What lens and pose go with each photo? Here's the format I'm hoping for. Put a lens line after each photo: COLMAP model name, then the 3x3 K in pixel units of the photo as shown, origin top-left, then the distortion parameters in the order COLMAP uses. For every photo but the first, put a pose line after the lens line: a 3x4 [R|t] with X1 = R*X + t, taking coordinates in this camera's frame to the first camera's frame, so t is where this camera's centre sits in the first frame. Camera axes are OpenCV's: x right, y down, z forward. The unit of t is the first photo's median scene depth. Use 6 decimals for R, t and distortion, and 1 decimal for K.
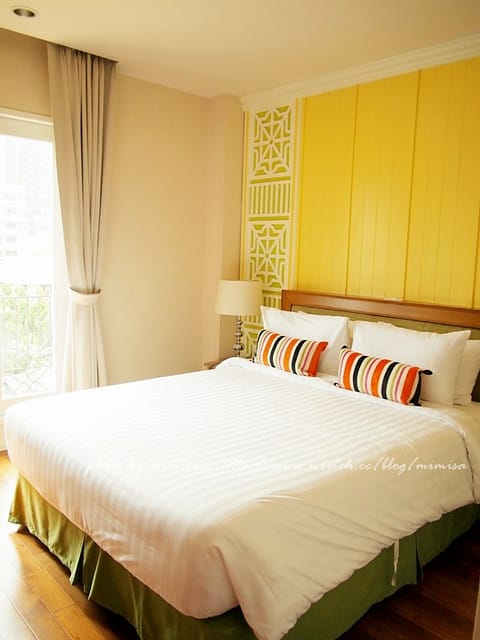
lens RADIAL K [[540.6, 0, 240.9], [0, 540.6, 319.0], [0, 0, 1]] dist [-0.044656, 0.003871]
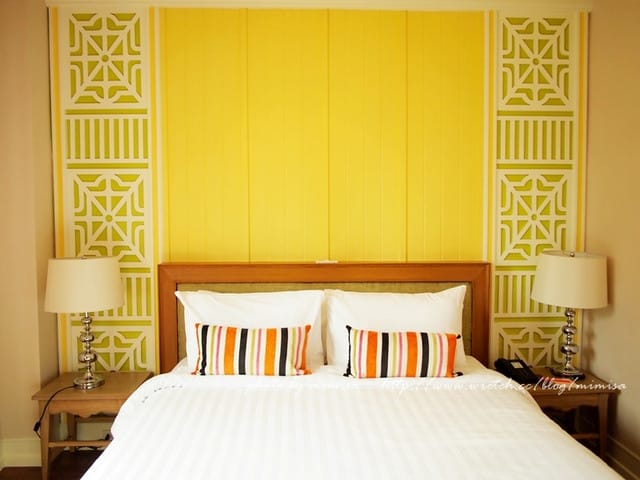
lens RADIAL K [[540.6, 0, 320.0], [0, 540.6, 241.8], [0, 0, 1]] dist [-0.044656, 0.003871]
pose [[0.639789, -0.074027, 0.764977, -0.319248], [0.117692, 0.993047, -0.002335, -0.054942], [-0.759486, 0.091526, 0.644053, 0.355834]]
